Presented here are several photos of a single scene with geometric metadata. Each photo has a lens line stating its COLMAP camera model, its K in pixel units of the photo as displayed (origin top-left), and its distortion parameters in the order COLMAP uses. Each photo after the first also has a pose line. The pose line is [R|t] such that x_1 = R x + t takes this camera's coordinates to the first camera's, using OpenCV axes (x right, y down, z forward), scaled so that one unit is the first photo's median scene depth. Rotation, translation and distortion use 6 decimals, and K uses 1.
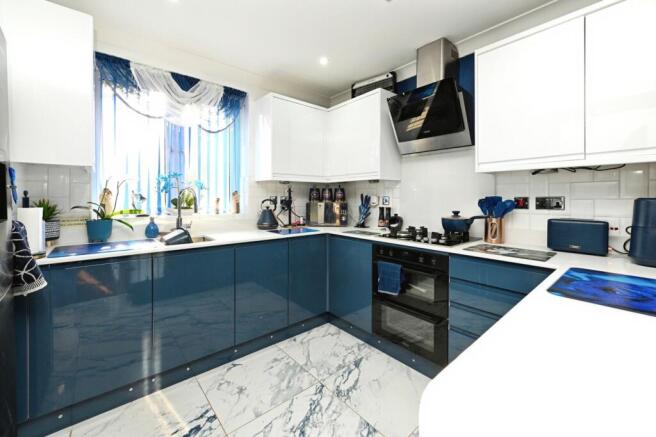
lens RADIAL K [[266.2, 0, 318.2], [0, 266.2, 202.9], [0, 0, 1]] dist [0.001054, 0.000152]
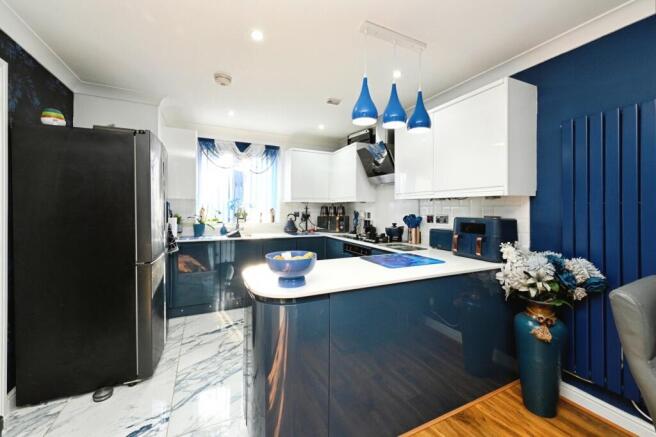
lens RADIAL K [[266.2, 0, 331.5], [0, 266.2, 213.3], [0, 0, 1]] dist [0.001054, 0.000152]
pose [[0.970070, 0.010505, -0.242600, 0.489884], [-0.010724, 0.999942, 0.000418, -0.021947], [0.242590, 0.002196, 0.970126, -0.544365]]
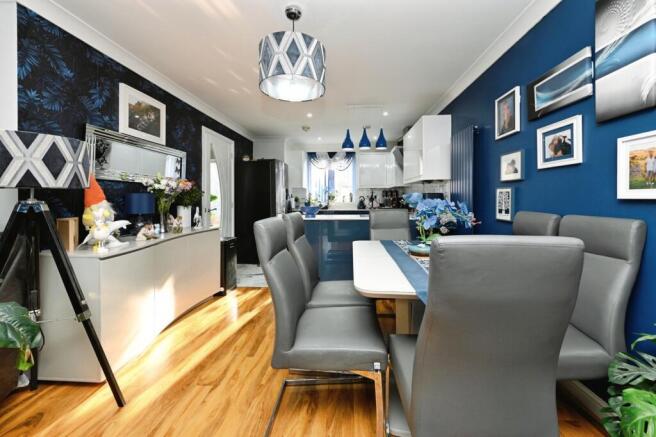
lens RADIAL K [[266.2, 0, 334.9], [0, 266.2, 206.5], [0, 0, 1]] dist [0.001054, 0.000152]
pose [[0.738225, 0.016690, -0.674348, 1.427799], [-0.005189, 0.999805, 0.019064, 0.039934], [0.674535, -0.010574, 0.738167, -1.056042]]
